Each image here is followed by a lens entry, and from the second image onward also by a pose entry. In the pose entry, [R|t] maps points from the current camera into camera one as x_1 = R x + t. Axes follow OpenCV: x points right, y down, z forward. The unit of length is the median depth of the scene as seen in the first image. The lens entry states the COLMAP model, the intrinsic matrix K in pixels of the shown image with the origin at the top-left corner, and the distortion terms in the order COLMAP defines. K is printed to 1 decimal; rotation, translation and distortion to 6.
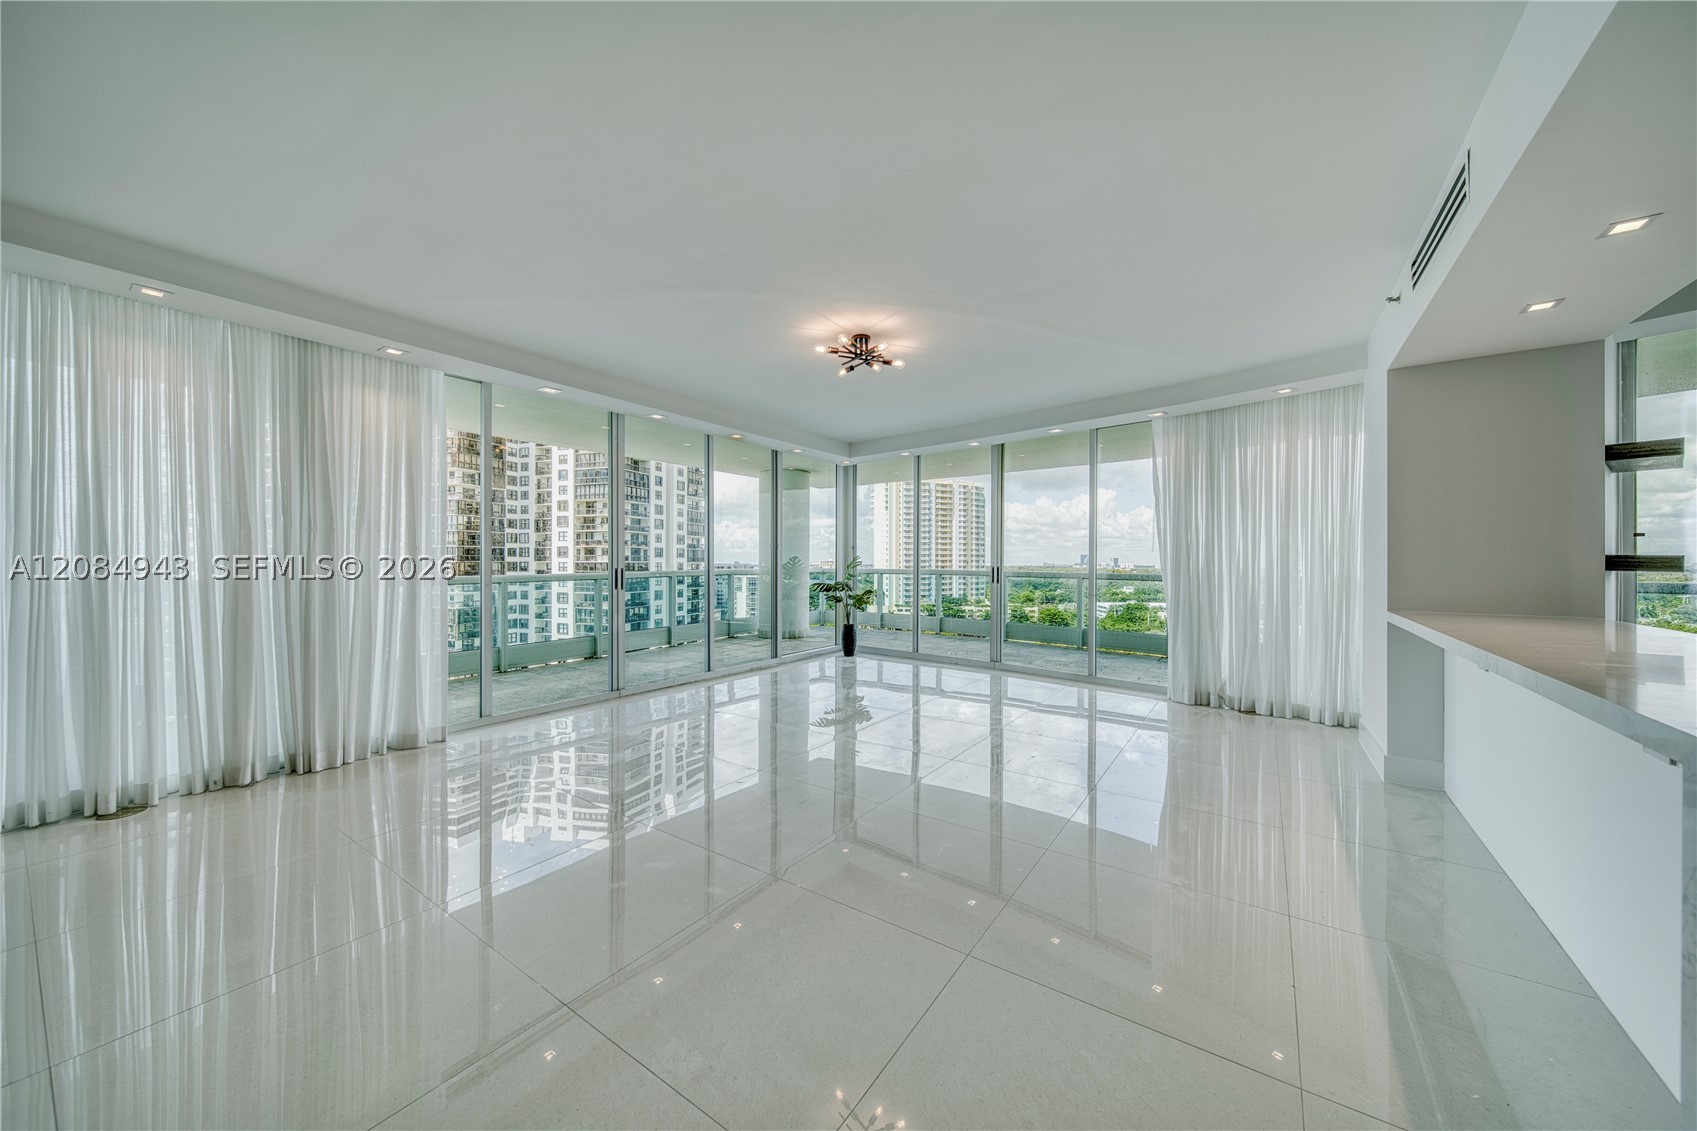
lens RADIAL K [[605.4, 0, 845.9], [0, 605.4, 563.6], [0, 0, 1]] dist [0.004363, -0.001903]
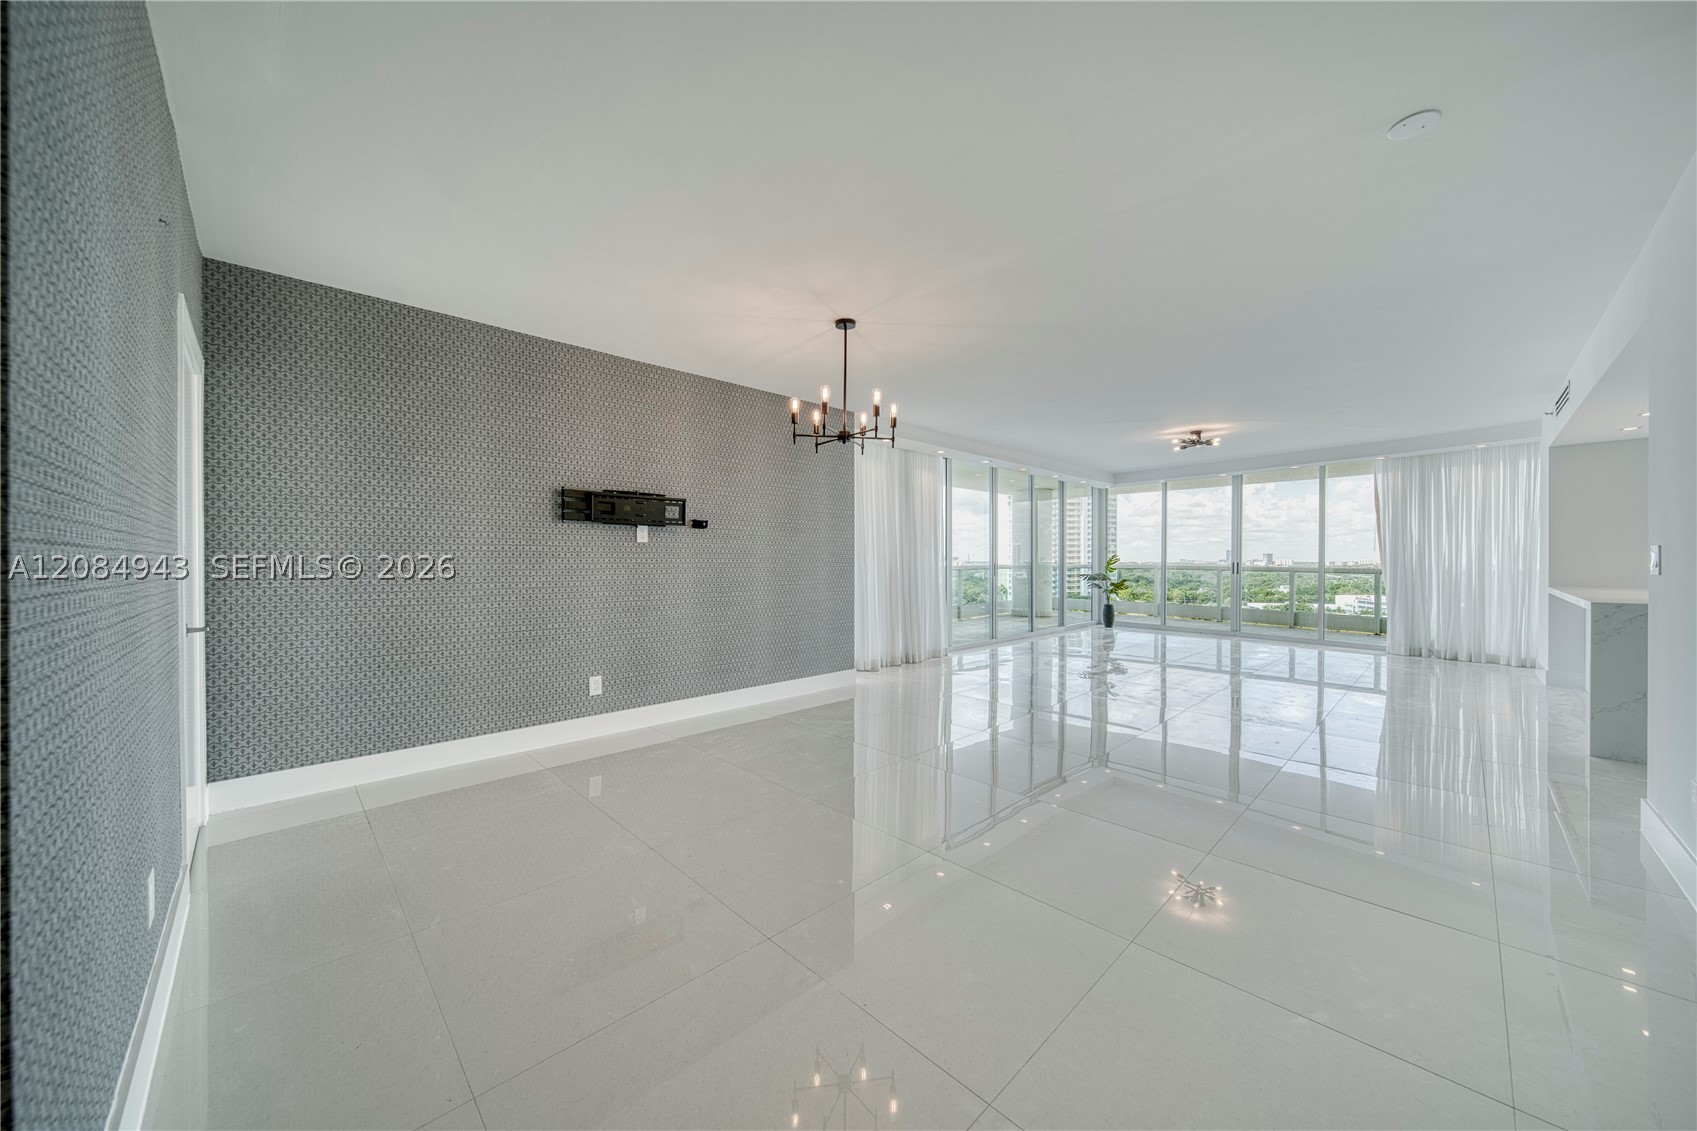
lens RADIAL K [[605.4, 0, 853.2], [0, 605.4, 559.9], [0, 0, 1]] dist [0.004363, -0.001903]
pose [[0.983371, -0.001521, -0.181604, -0.447969], [0.001254, 0.999998, -0.001588, 0.000574], [0.181606, 0.001334, 0.983370, -0.641067]]
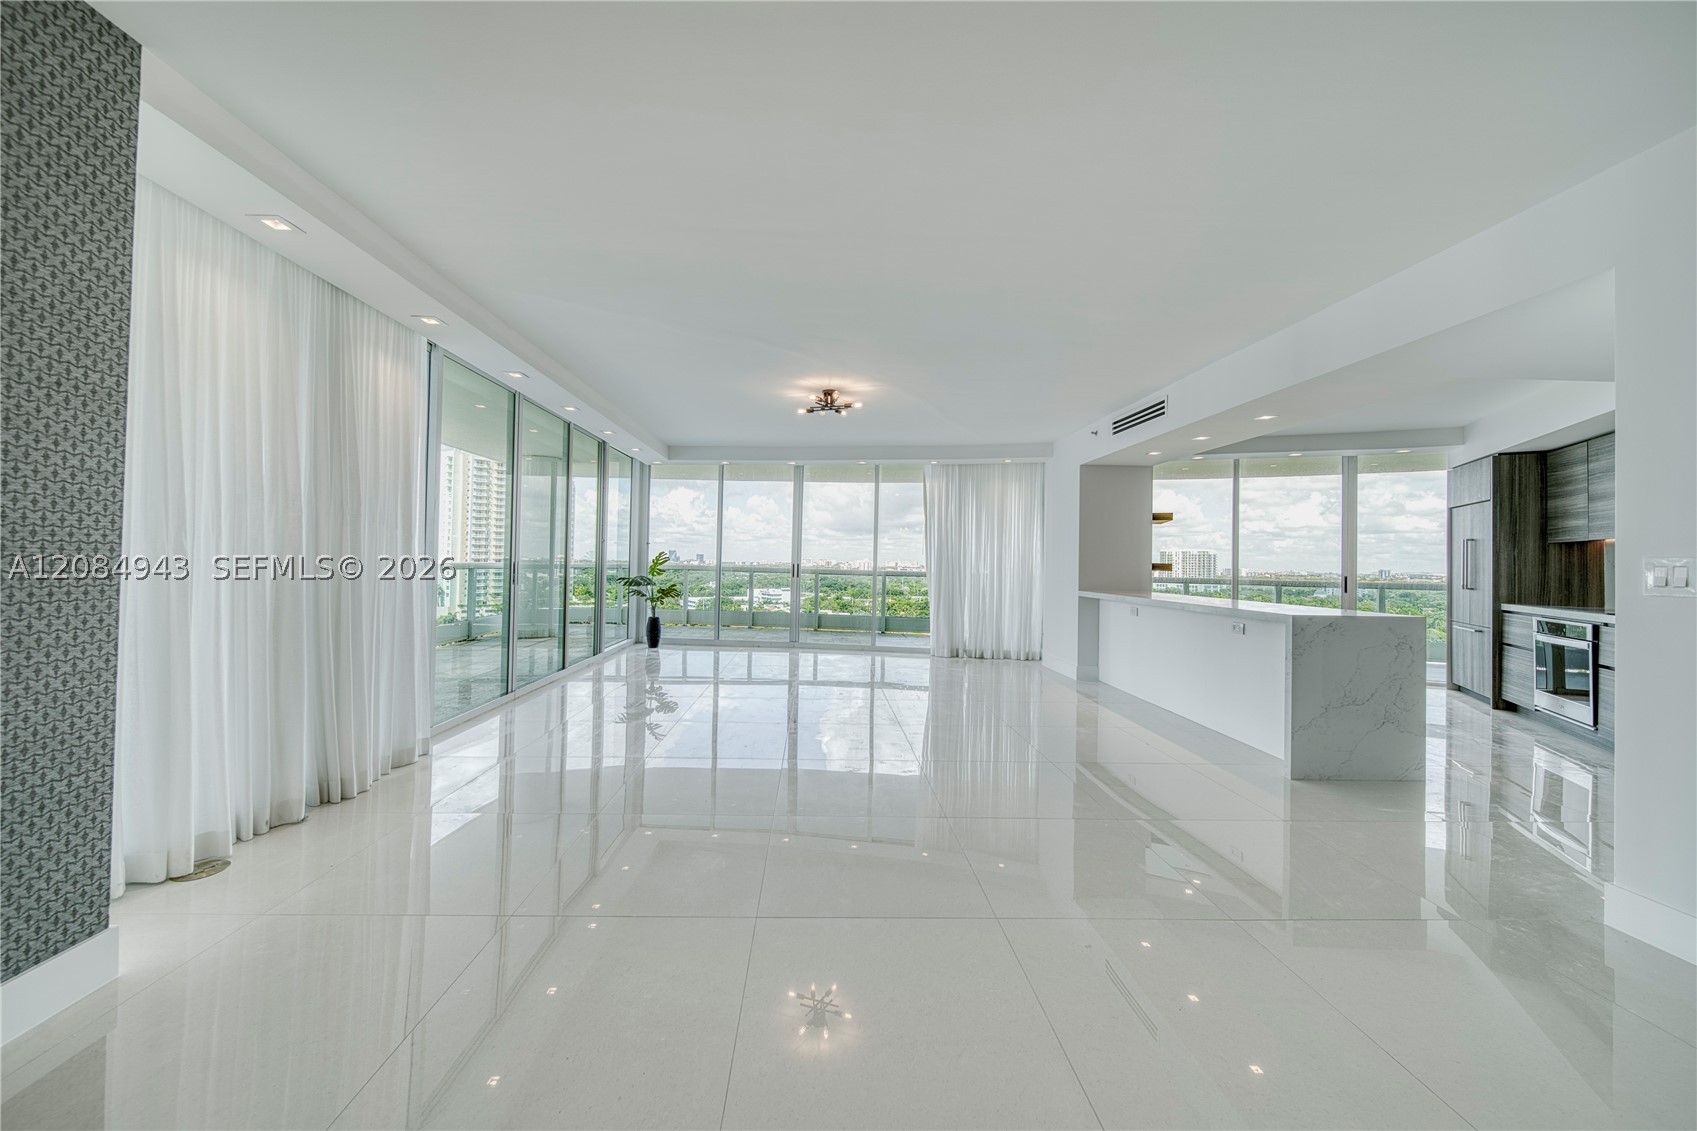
lens RADIAL K [[605.4, 0, 836.4], [0, 605.4, 559.3], [0, 0, 1]] dist [0.004363, -0.001903]
pose [[0.801696, 0.015024, 0.597543, -0.530974], [-0.014964, 0.999875, -0.005062, -0.000407], [-0.597545, -0.004883, 0.801821, -0.049715]]
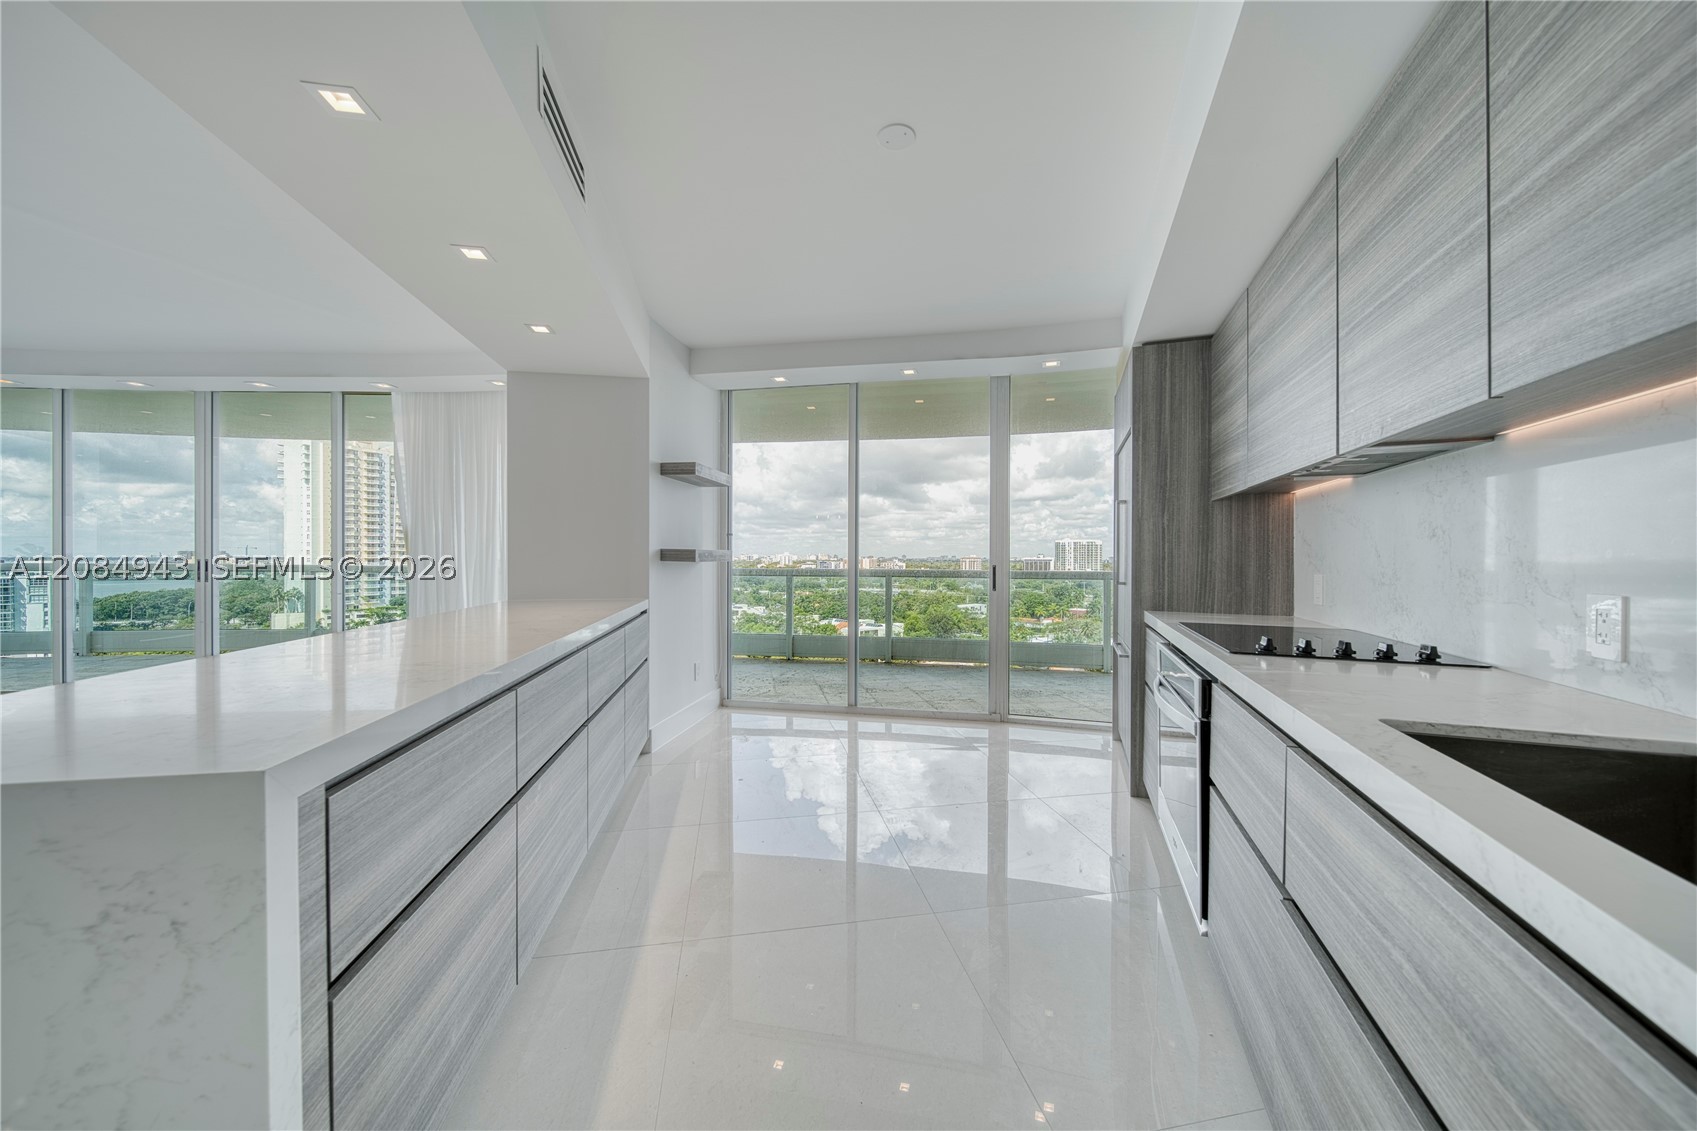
lens RADIAL K [[605.4, 0, 857.5], [0, 605.4, 563.7], [0, 0, 1]] dist [0.004363, -0.001903]
pose [[0.695098, -0.009249, 0.718855, 0.344186], [-0.000134, 0.999916, 0.012995, 0.000425], [-0.718915, -0.009129, 0.695038, -0.100716]]
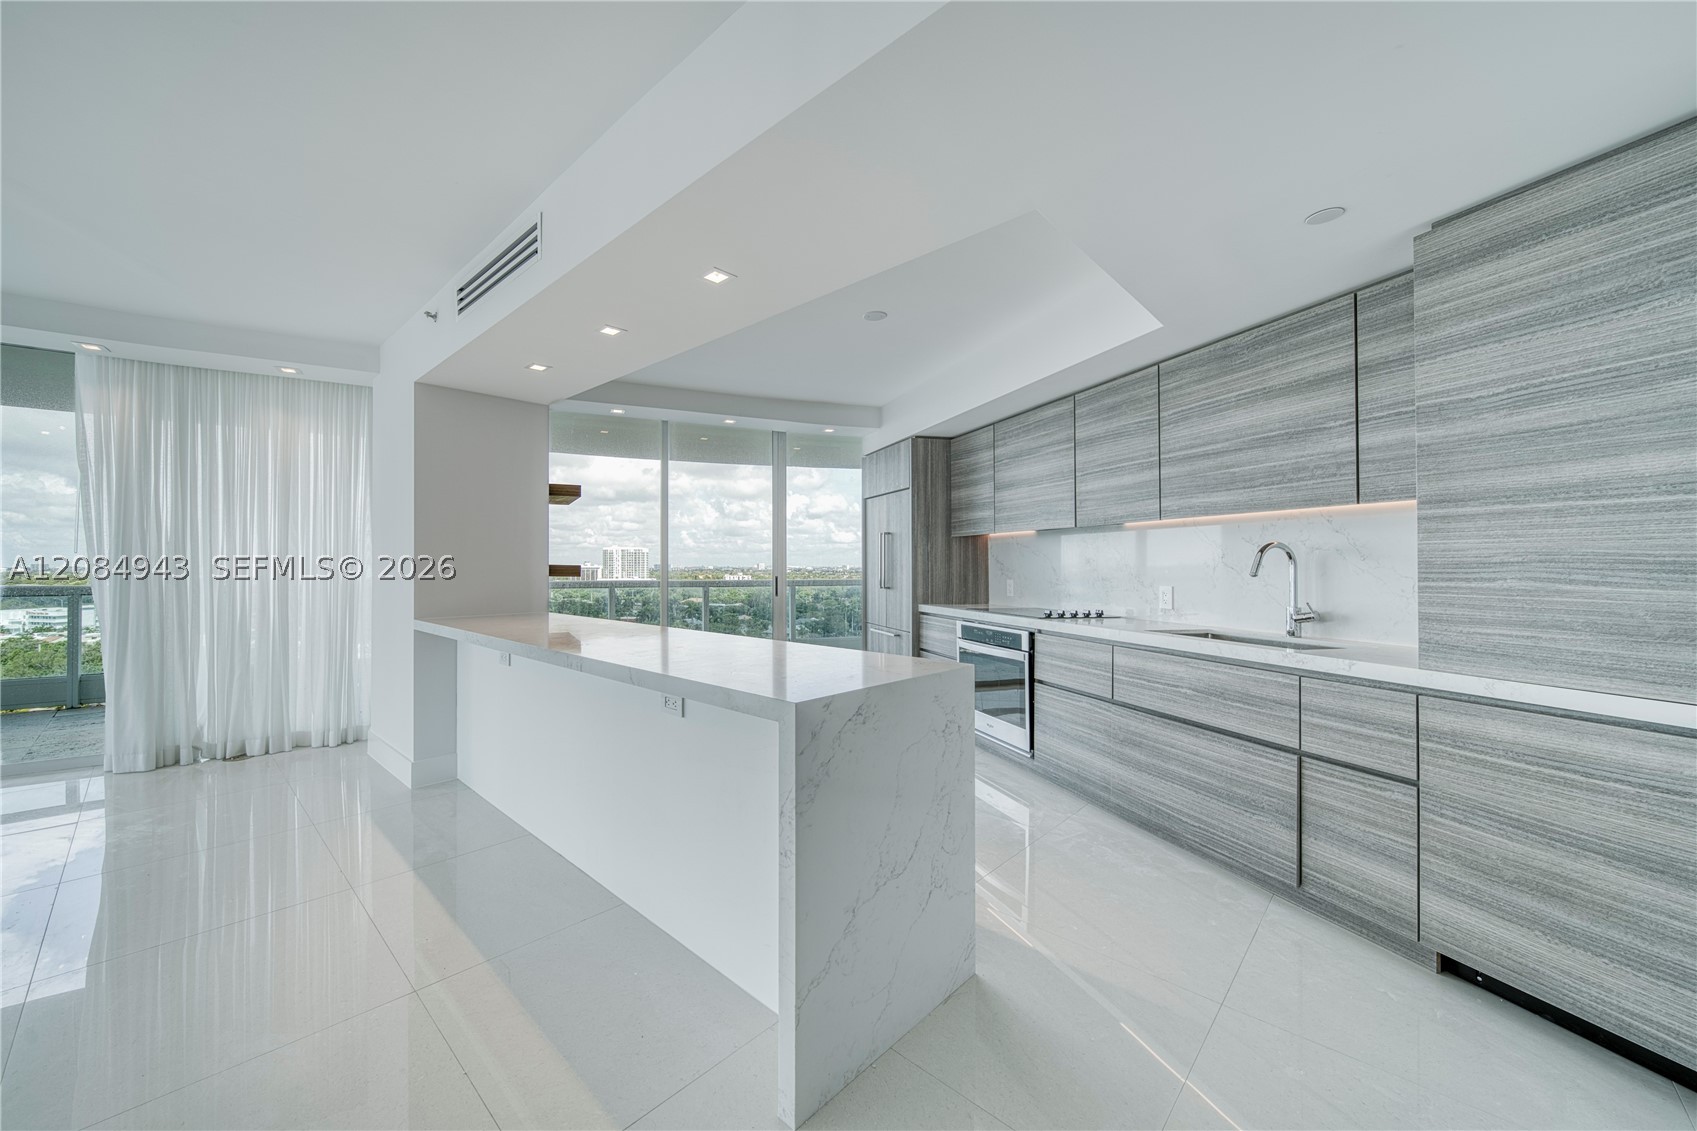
lens RADIAL K [[635.6, 0, 771.2], [0, 635.6, 556.3], [0, 0, 1]] dist [-0.005616, -0.000036]
pose [[0.188296, 0.011549, 0.982044, -0.021905], [0.000603, 0.999929, -0.011875, -0.008258], [-0.982112, 0.002828, 0.188275, 0.132740]]
